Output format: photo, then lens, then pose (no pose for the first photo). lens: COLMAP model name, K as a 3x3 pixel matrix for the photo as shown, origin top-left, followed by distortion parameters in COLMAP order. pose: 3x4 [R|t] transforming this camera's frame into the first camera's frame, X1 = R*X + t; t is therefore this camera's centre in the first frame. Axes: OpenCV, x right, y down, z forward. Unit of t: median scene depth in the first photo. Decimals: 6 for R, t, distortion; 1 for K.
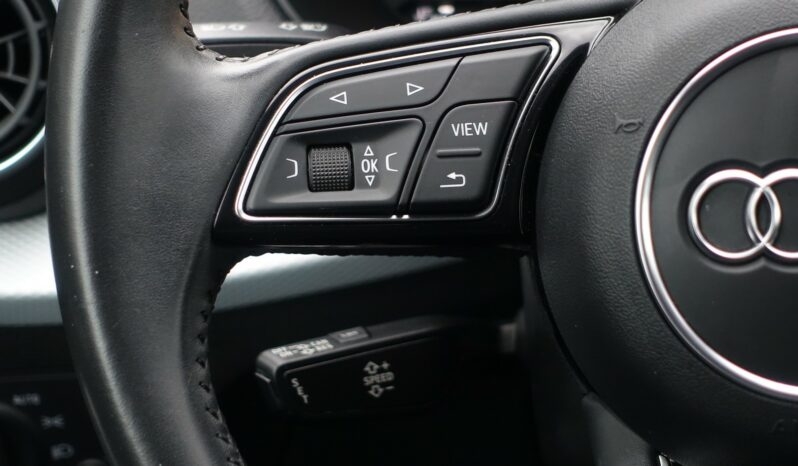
lens RADIAL K [[2004.8, 0, 400.7], [0, 2004.8, 232.6], [0, 0, 1]] dist [-0.080660, 0.000000]
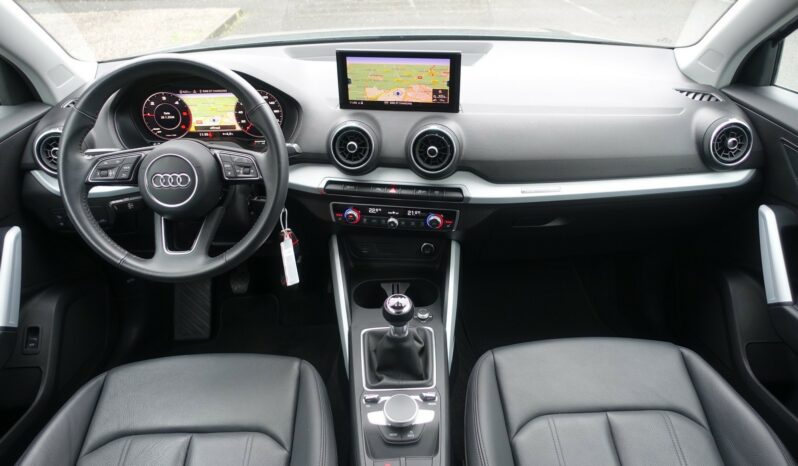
lens RADIAL K [[544.6, 0, 397.7], [0, 544.6, 227.9], [0, 0, 1]] dist [0.001343, -0.009971]
pose [[0.987314, -0.015412, 0.158028, 0.643390], [0.000730, 0.995708, 0.092551, -0.018632], [-0.158777, -0.091262, 0.983088, -0.965216]]
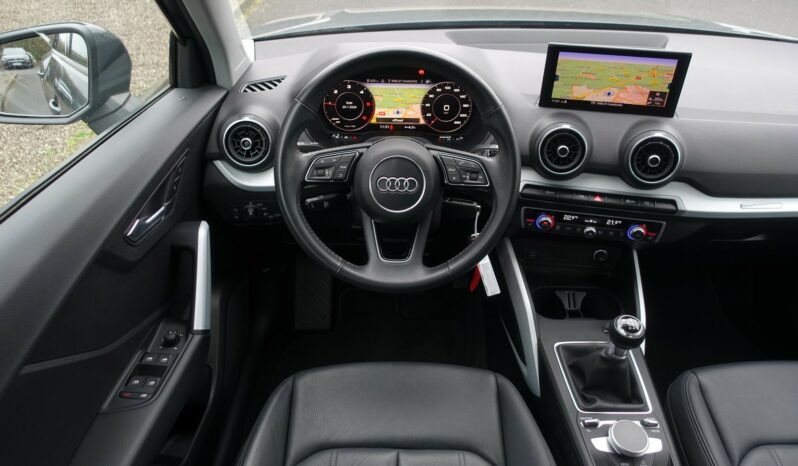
lens RADIAL K [[544.6, 0, 399.7], [0, 544.6, 229.8], [0, 0, 1]] dist [0.001343, -0.009971]
pose [[0.988324, 0.019216, 0.151150, -0.044791], [-0.042069, 0.987869, 0.149484, -0.120085], [-0.146444, -0.154098, 0.977143, -0.716744]]
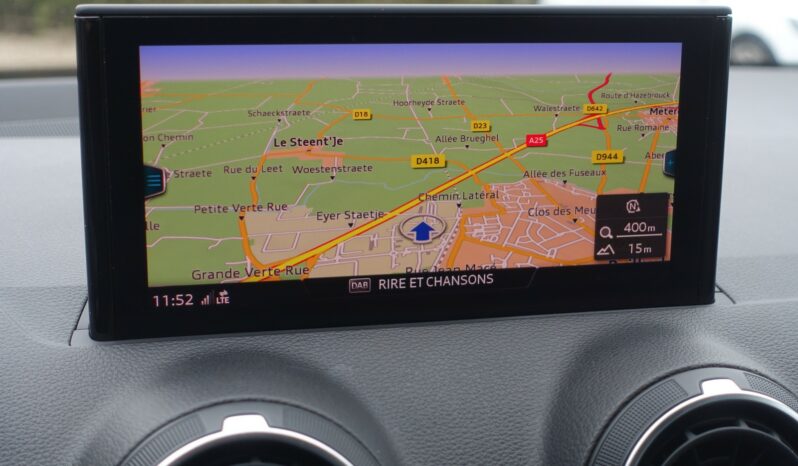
lens RADIAL K [[1231.8, 0, 395.3], [0, 1231.8, 241.7], [0, 0, 1]] dist [-0.050514, 0.000000]
pose [[0.852736, -0.030833, 0.521432, 0.502273], [0.138288, 0.975963, -0.168442, -0.187137], [-0.503705, 0.215745, 0.836502, 0.425363]]
